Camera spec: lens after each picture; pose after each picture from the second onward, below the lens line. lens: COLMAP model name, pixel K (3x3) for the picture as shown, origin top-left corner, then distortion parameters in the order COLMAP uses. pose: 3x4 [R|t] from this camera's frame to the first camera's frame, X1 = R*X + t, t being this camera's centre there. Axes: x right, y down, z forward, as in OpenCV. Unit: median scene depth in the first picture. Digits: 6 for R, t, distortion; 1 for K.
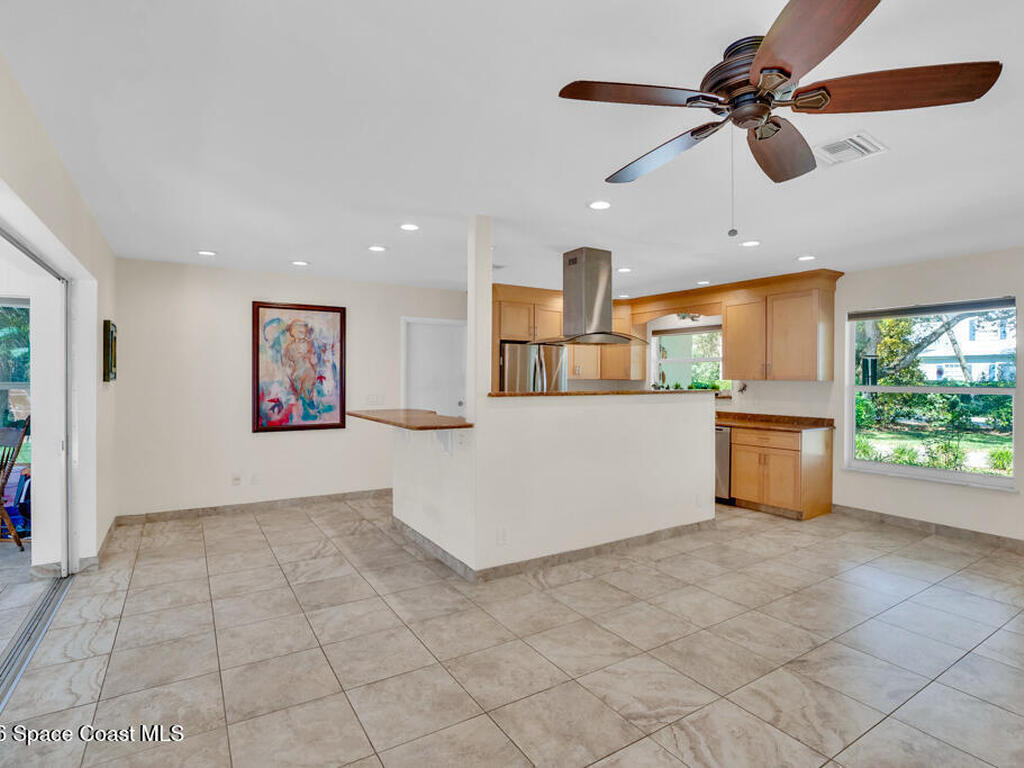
lens RADIAL K [[534.9, 0, 519.3], [0, 534.9, 380.0], [0, 0, 1]] dist [-0.030824, -0.000131]
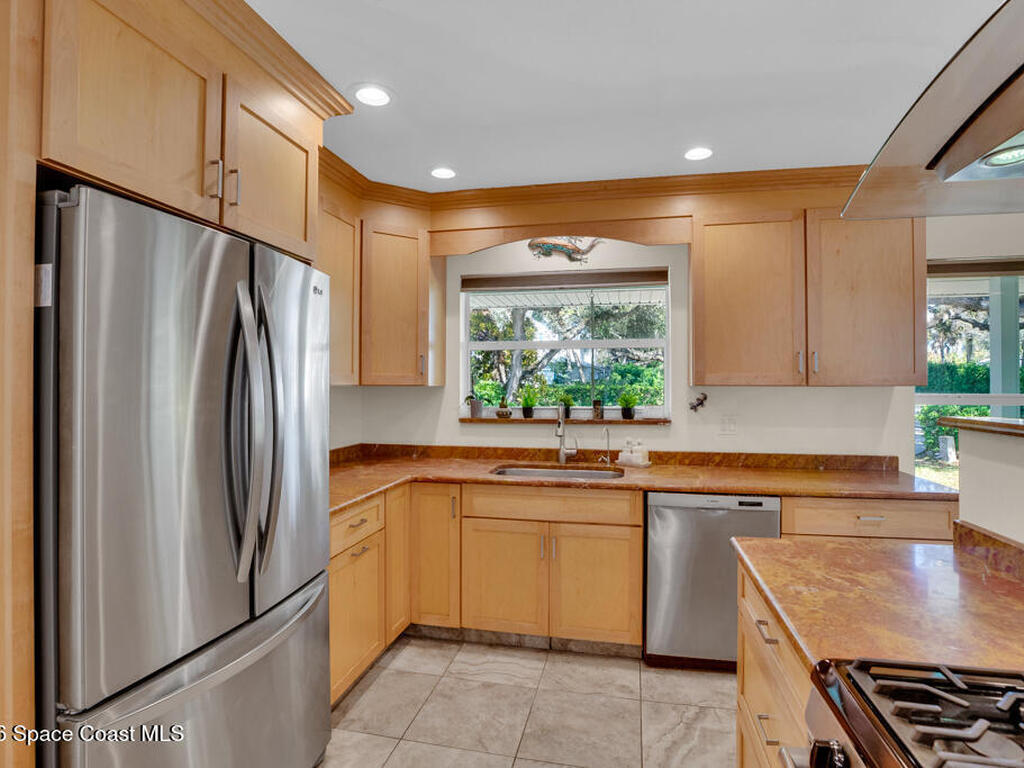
lens RADIAL K [[532.0, 0, 518.1], [0, 532.0, 382.9], [0, 0, 1]] dist [-0.033986, 0.006197]
pose [[0.702985, -0.003703, 0.711195, -0.054858], [0.005807, 0.999983, -0.000532, -0.003495], [-0.711181, 0.004504, 0.702994, 0.919854]]
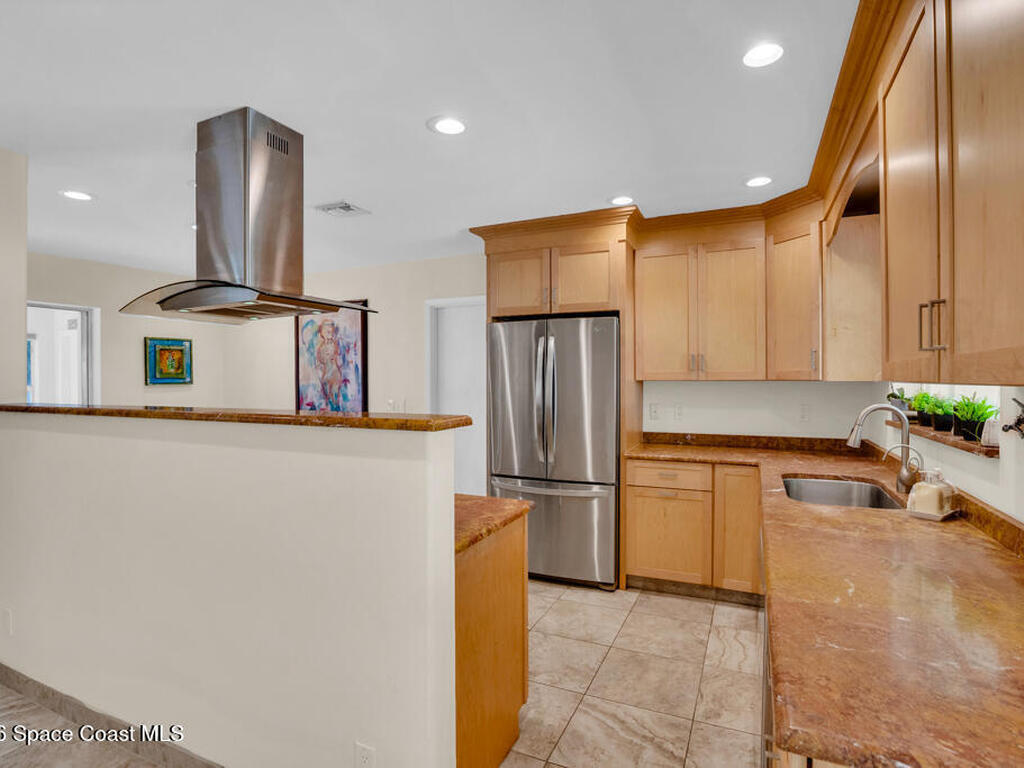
lens RADIAL K [[532.0, 0, 513.5], [0, 532.0, 381.2], [0, 0, 1]] dist [-0.033986, 0.006197]
pose [[0.536929, -0.003970, -0.843618, 0.585309], [0.002943, 0.999992, -0.002833, -0.000143], [0.843622, -0.000961, 0.536937, 0.823282]]
